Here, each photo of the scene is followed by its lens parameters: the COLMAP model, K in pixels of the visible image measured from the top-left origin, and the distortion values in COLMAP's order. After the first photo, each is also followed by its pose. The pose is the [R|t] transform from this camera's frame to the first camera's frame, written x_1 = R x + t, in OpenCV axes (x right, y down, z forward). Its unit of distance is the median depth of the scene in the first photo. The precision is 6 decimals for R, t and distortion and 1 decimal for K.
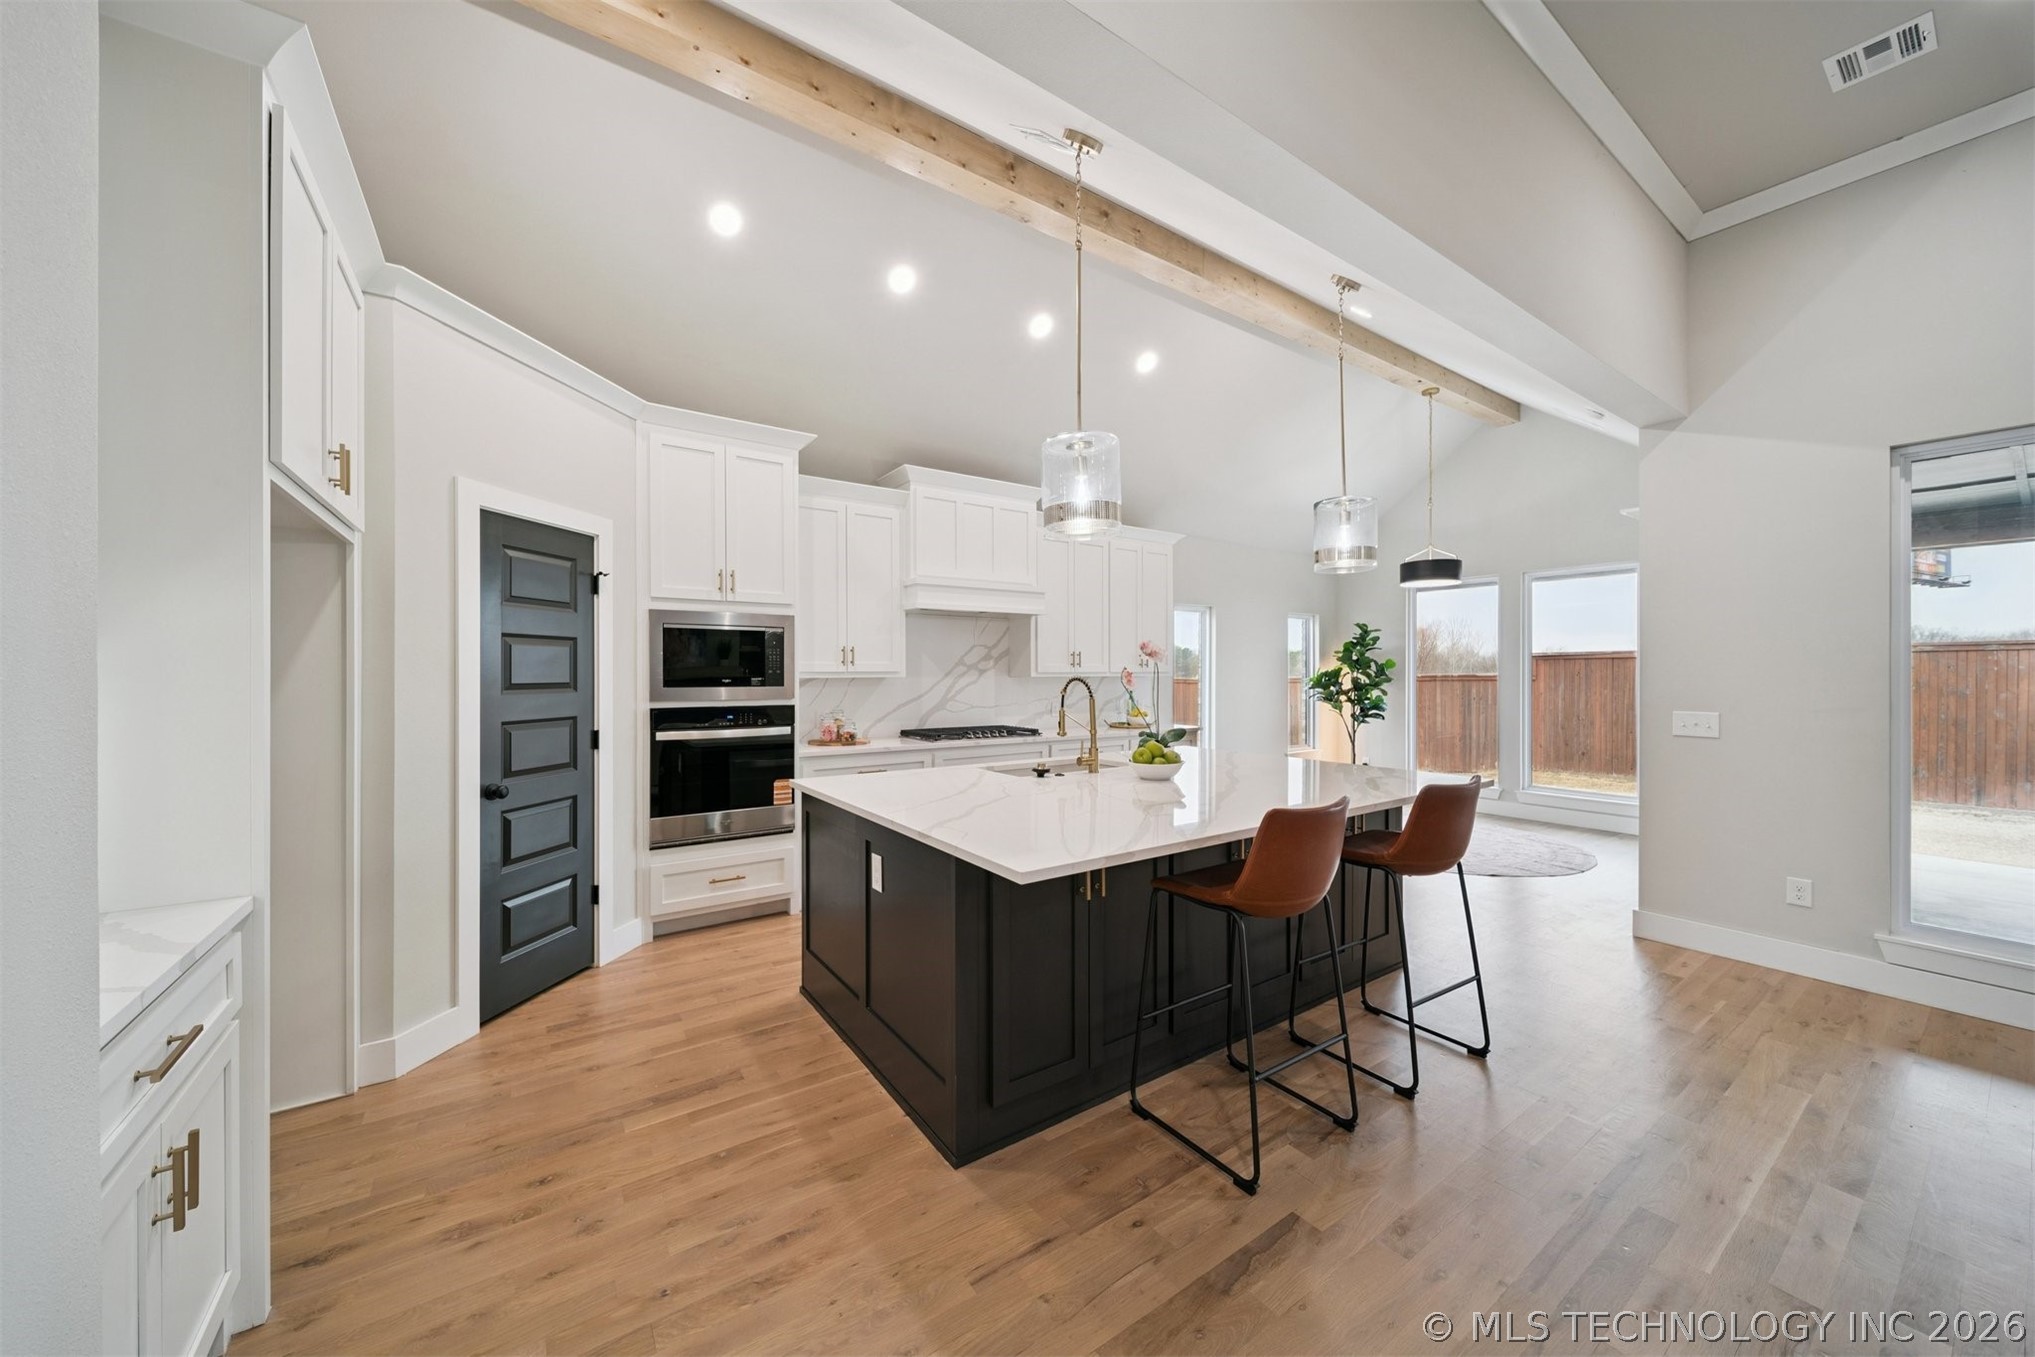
lens RADIAL K [[714.6, 0, 1000.1], [0, 714.6, 674.4], [0, 0, 1]] dist [-0.000690, 0.000064]
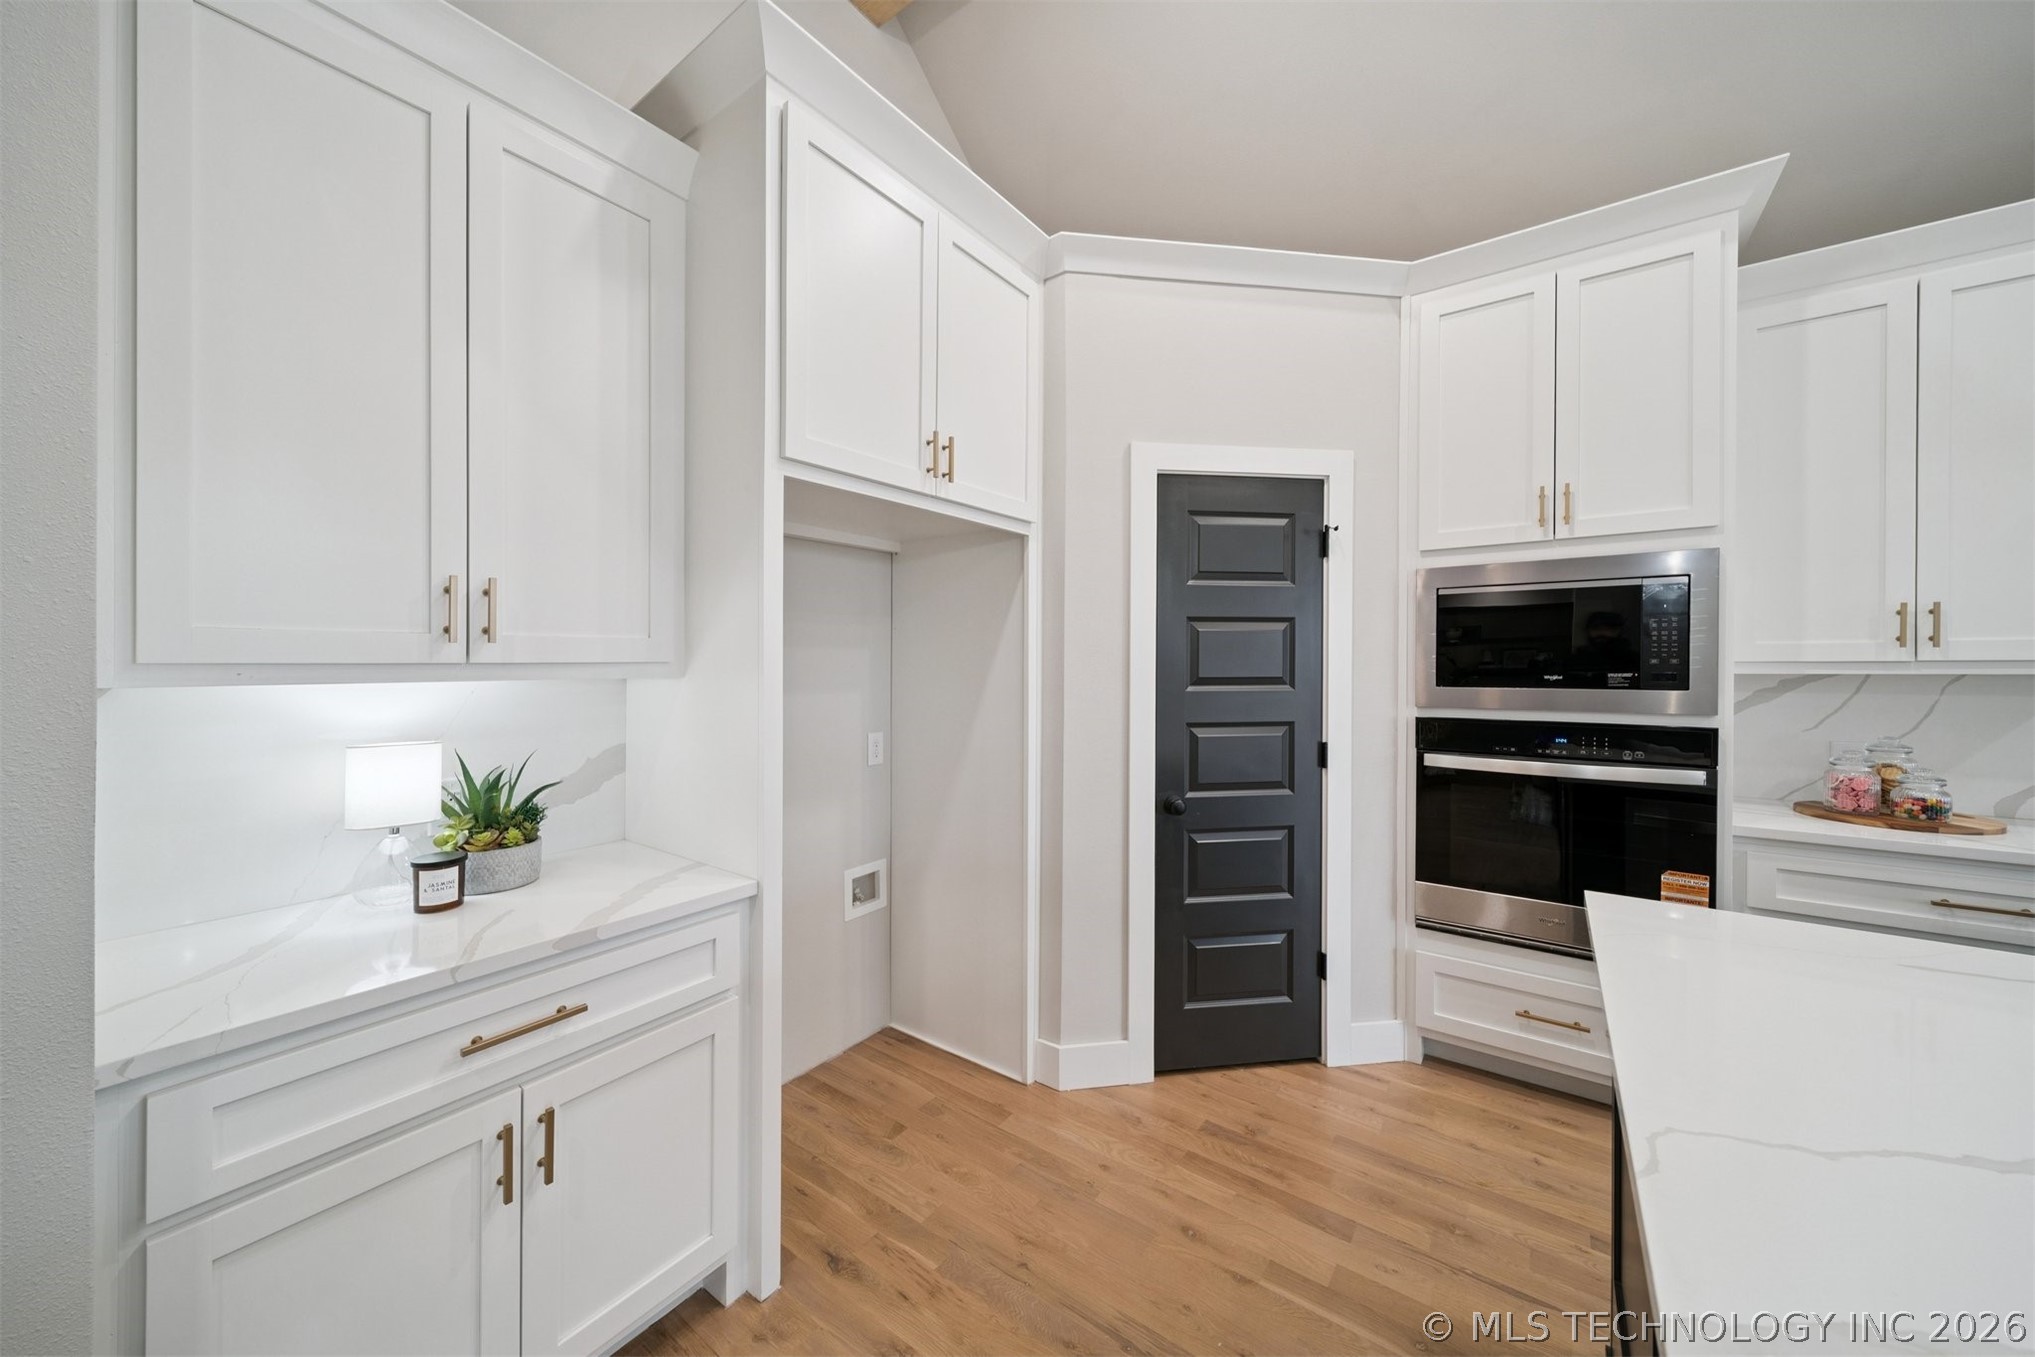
lens RADIAL K [[721.4, 0, 1005.9], [0, 721.4, 666.3], [0, 0, 1]] dist [-0.000932, -0.000151]
pose [[0.330210, 0.004552, -0.943896, 0.024760], [0.000646, 0.999987, 0.005049, -0.003725], [0.943907, -0.002277, 0.330203, 0.429688]]
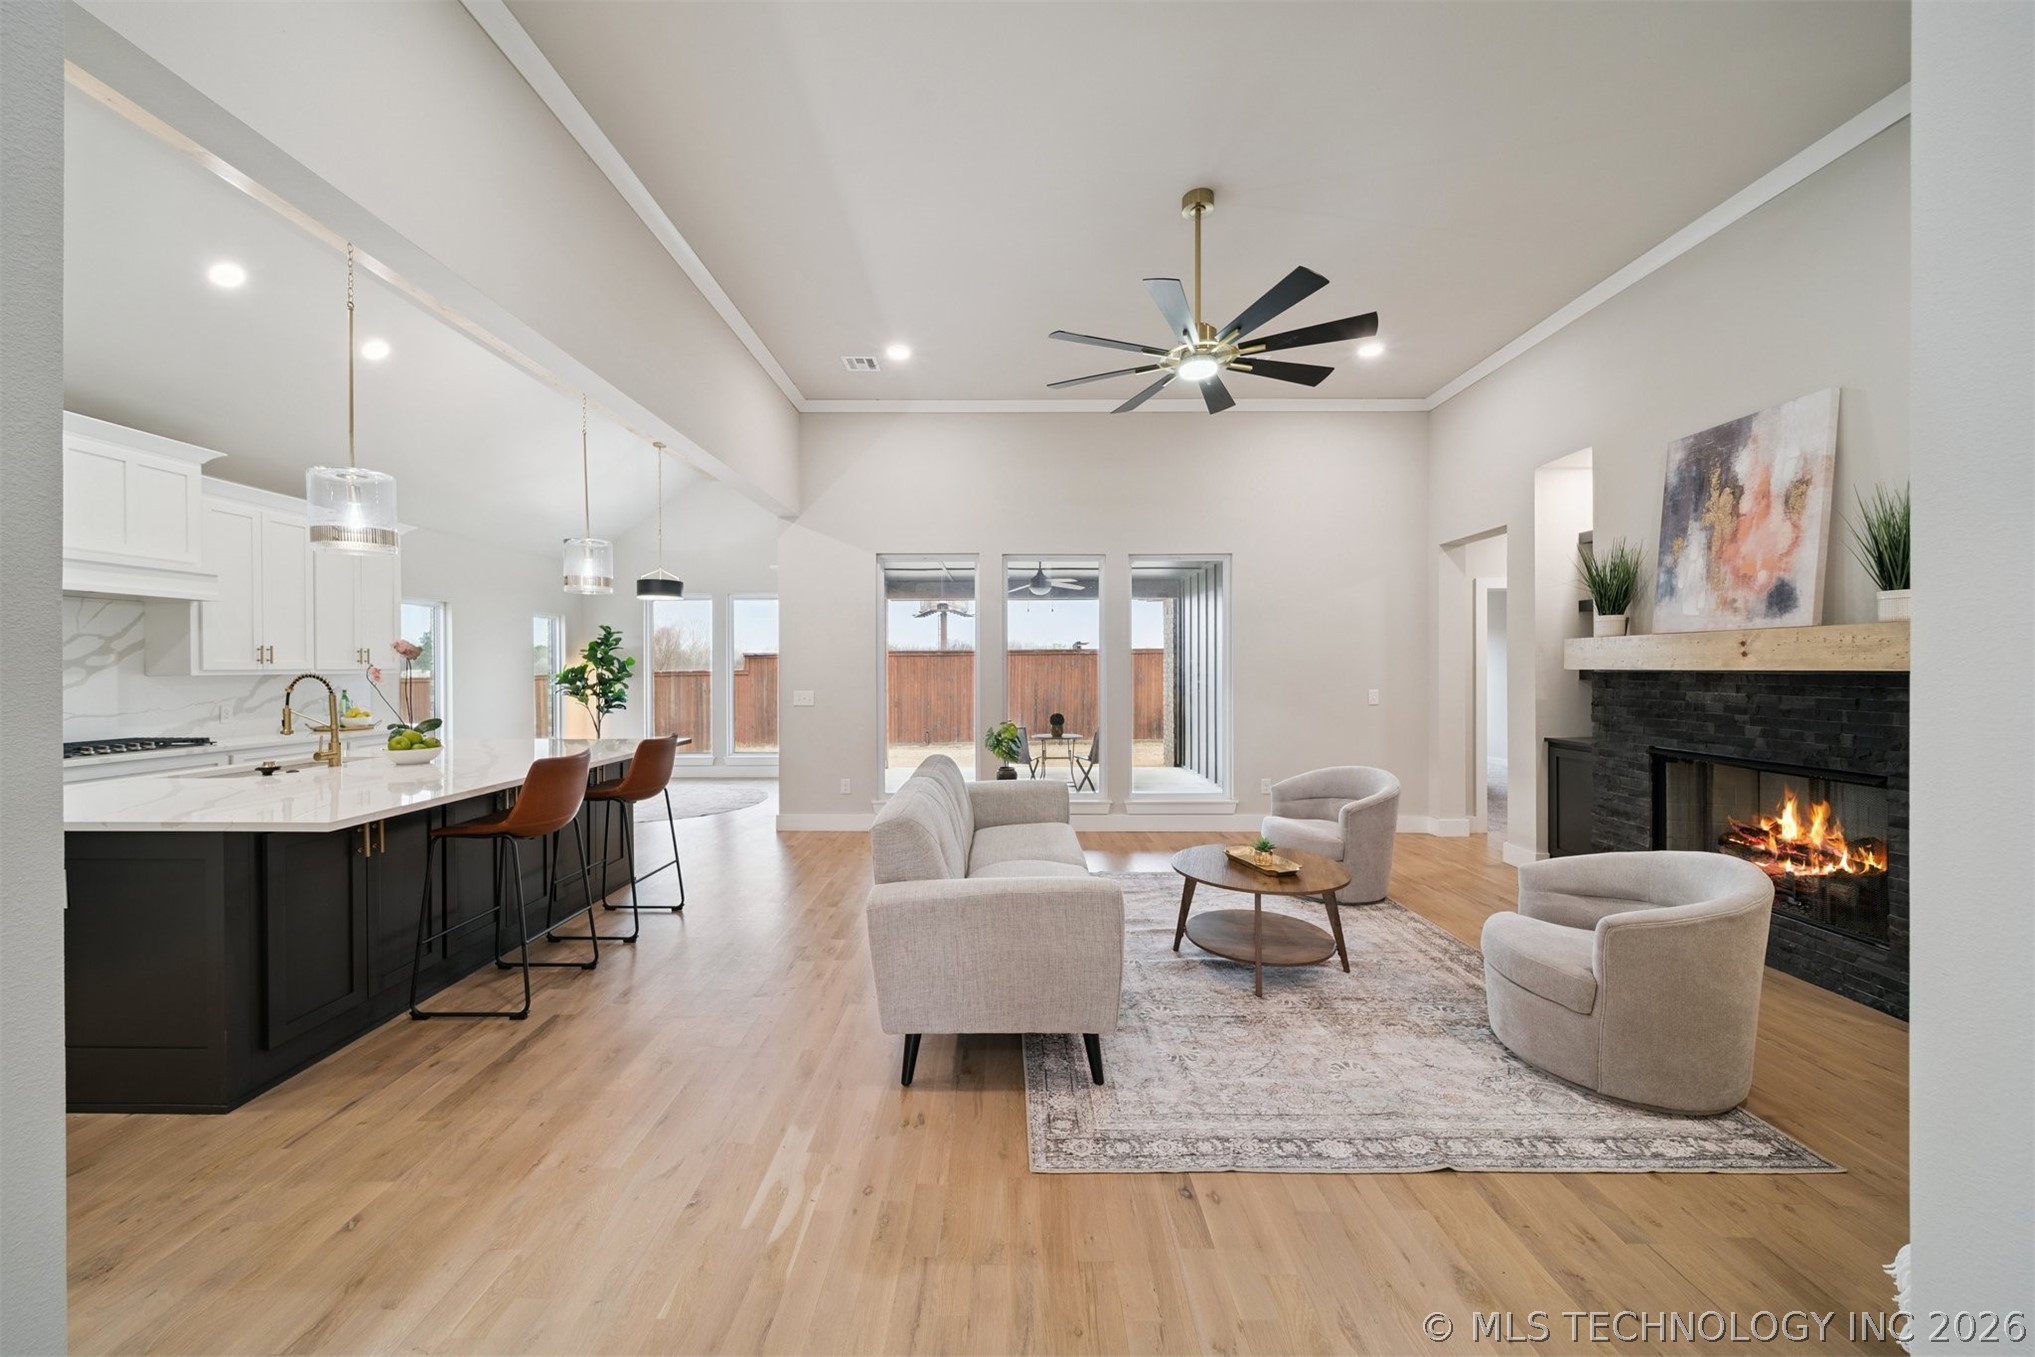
lens RADIAL K [[718.6, 0, 1003.2], [0, 718.6, 668.5], [0, 0, 1]] dist [0.000091, -0.000268]
pose [[0.565811, -0.003168, 0.824529, -0.170893], [0.006364, 0.999980, -0.000525, 0.002989], [-0.824511, 0.005544, 0.565819, -0.365400]]
